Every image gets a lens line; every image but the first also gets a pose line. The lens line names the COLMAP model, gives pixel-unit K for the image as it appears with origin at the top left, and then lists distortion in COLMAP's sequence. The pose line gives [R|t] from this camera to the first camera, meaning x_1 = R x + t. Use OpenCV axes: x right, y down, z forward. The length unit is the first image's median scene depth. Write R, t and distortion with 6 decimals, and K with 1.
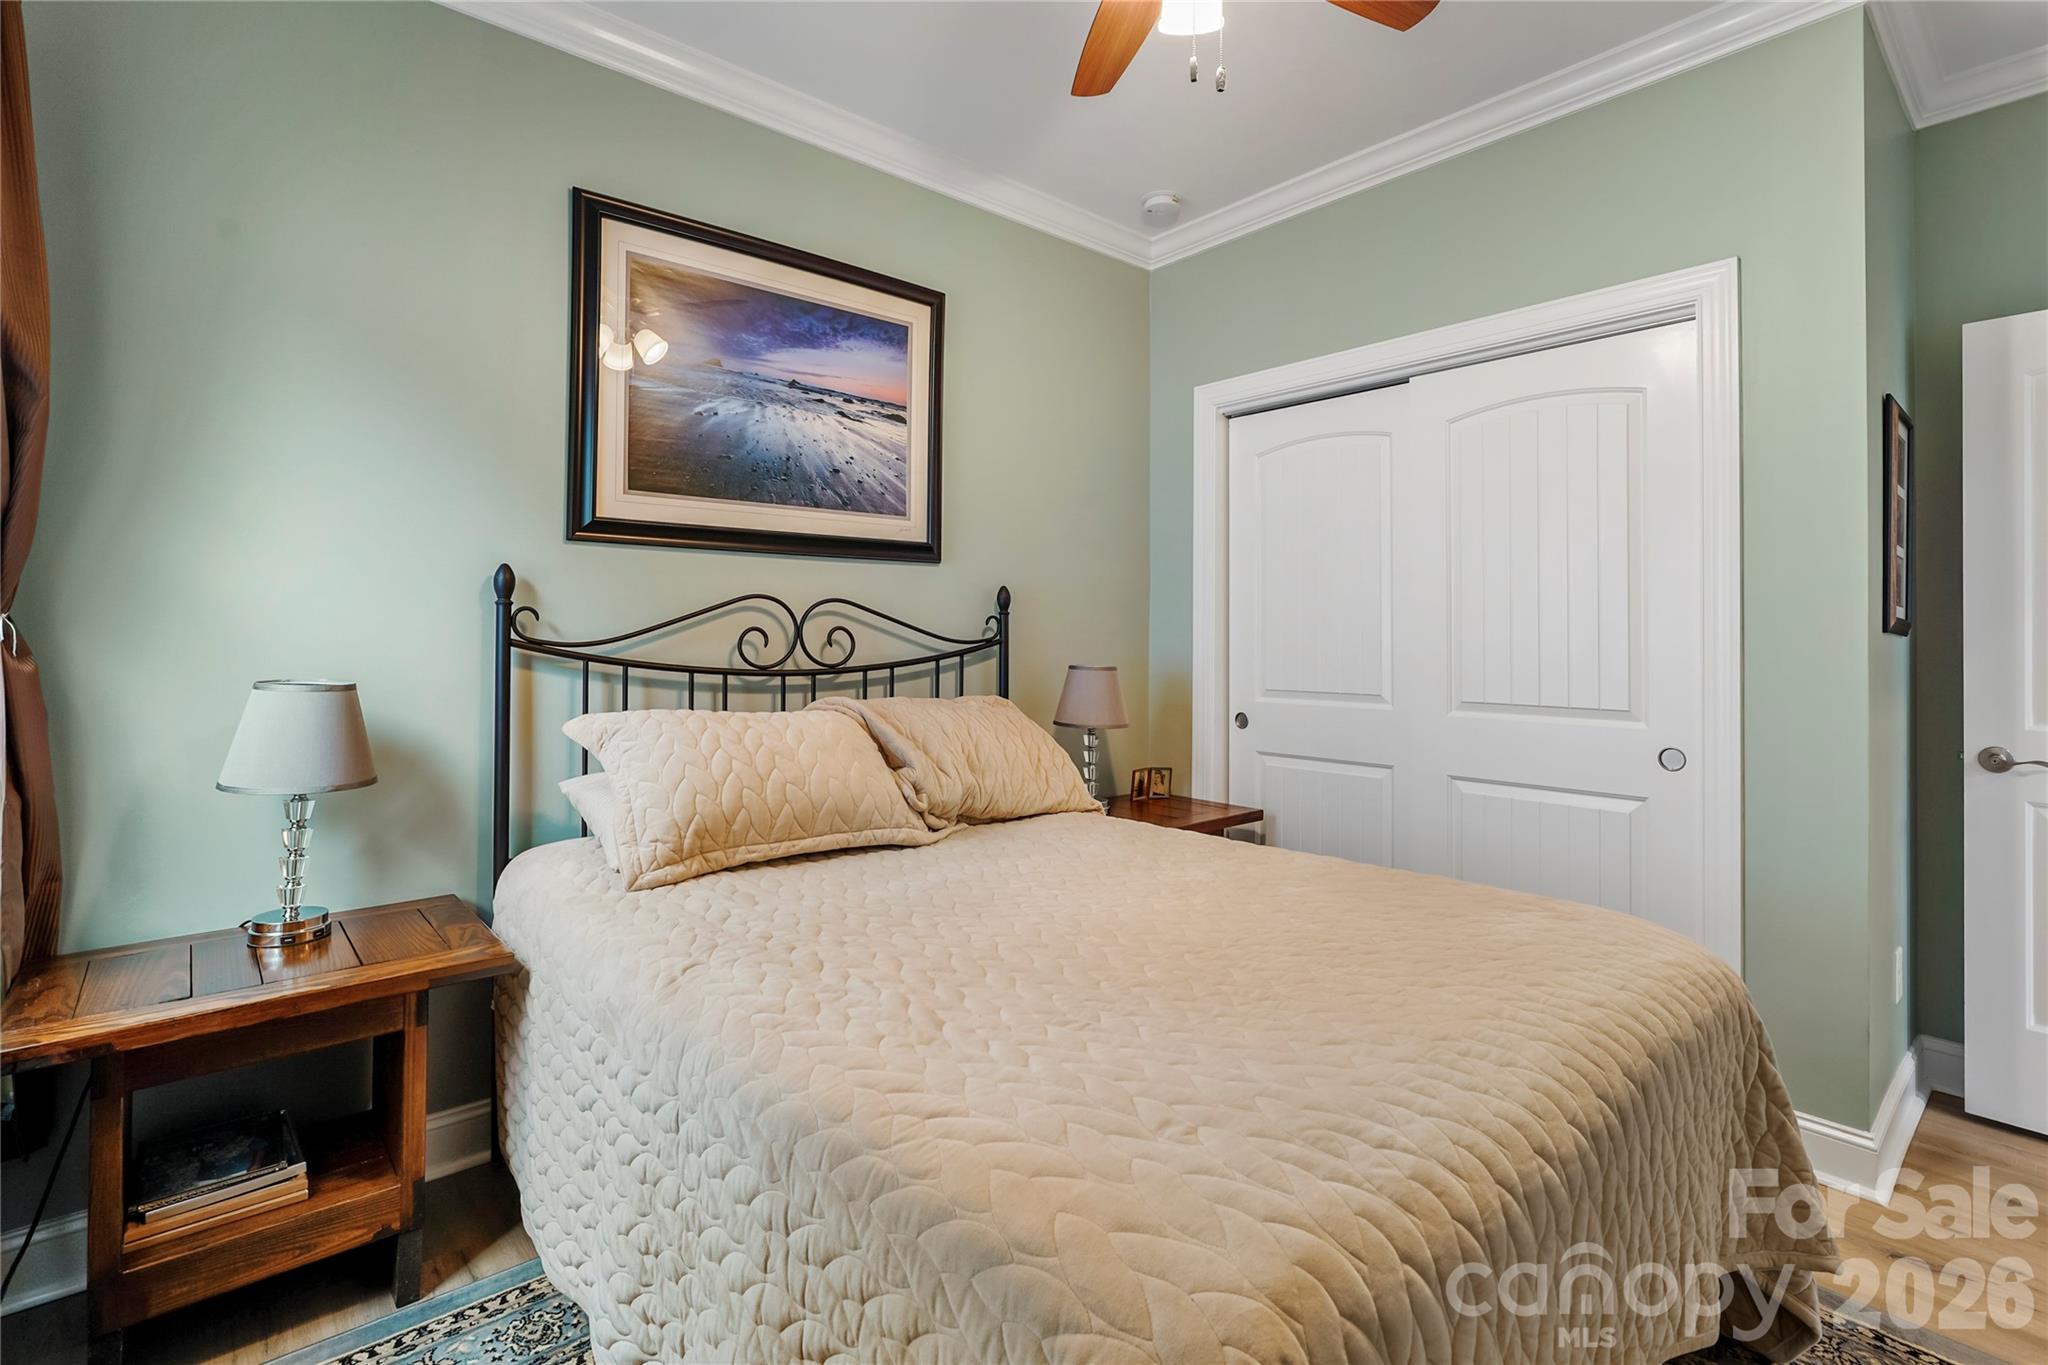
lens RADIAL K [[956.0, 0, 1018.8], [0, 956.0, 628.7], [0, 0, 1]] dist [-0.025620, 0.013536]
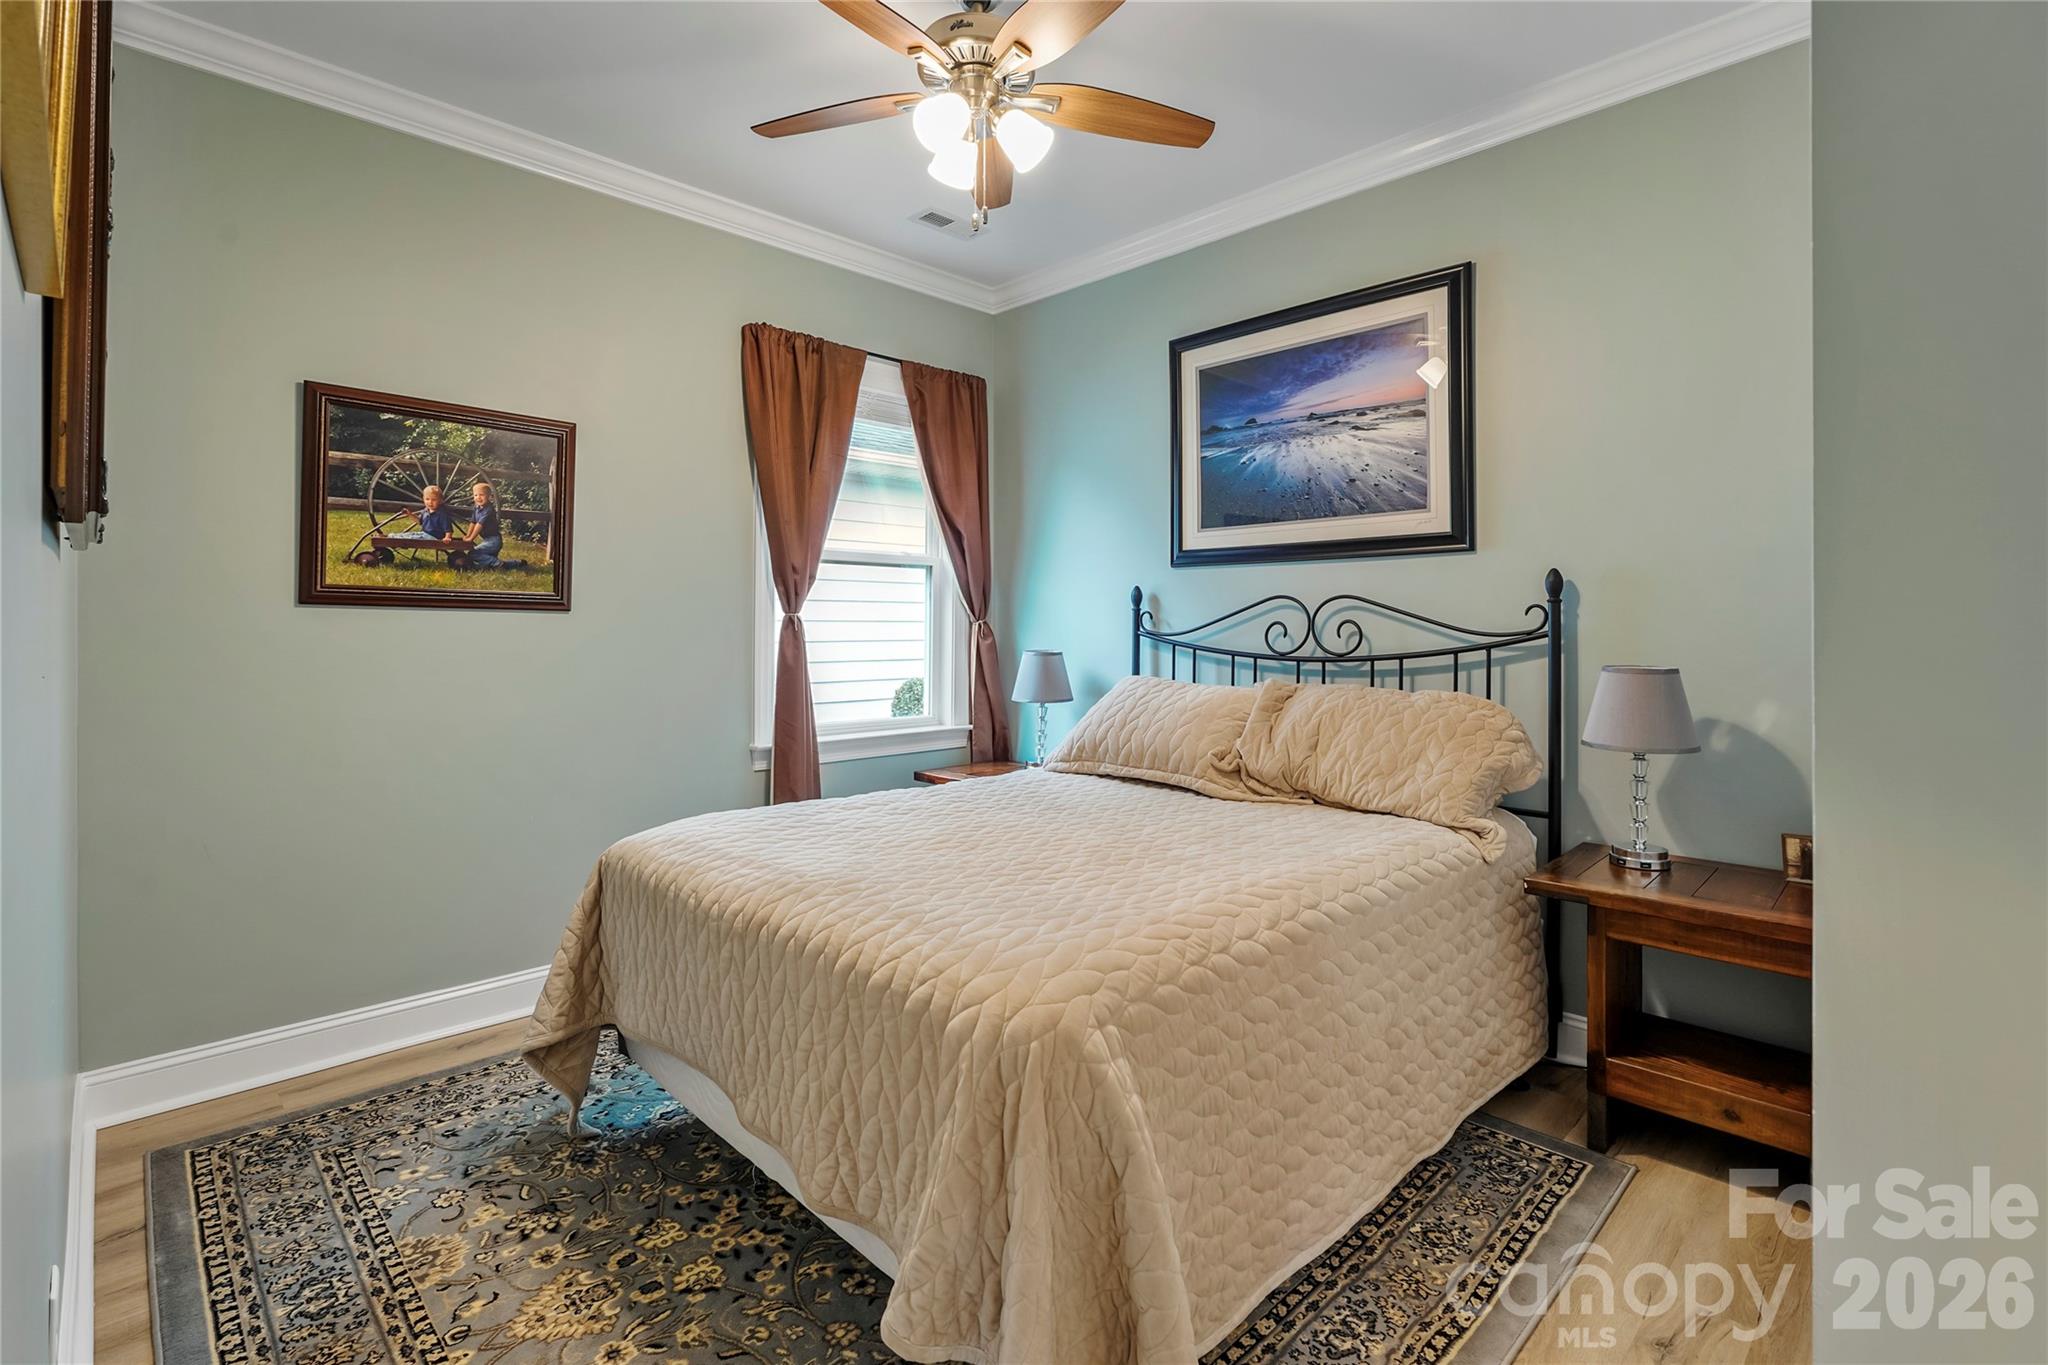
lens RADIAL K [[956.0, 0, 1018.8], [0, 956.0, 628.7], [0, 0, 1]] dist [-0.025620, 0.013536]
pose [[0.055746, 0.004824, -0.998433, 0.913355], [0.010679, 0.999928, 0.005427, -0.002556], [0.998388, -0.010965, 0.055691, 0.556270]]
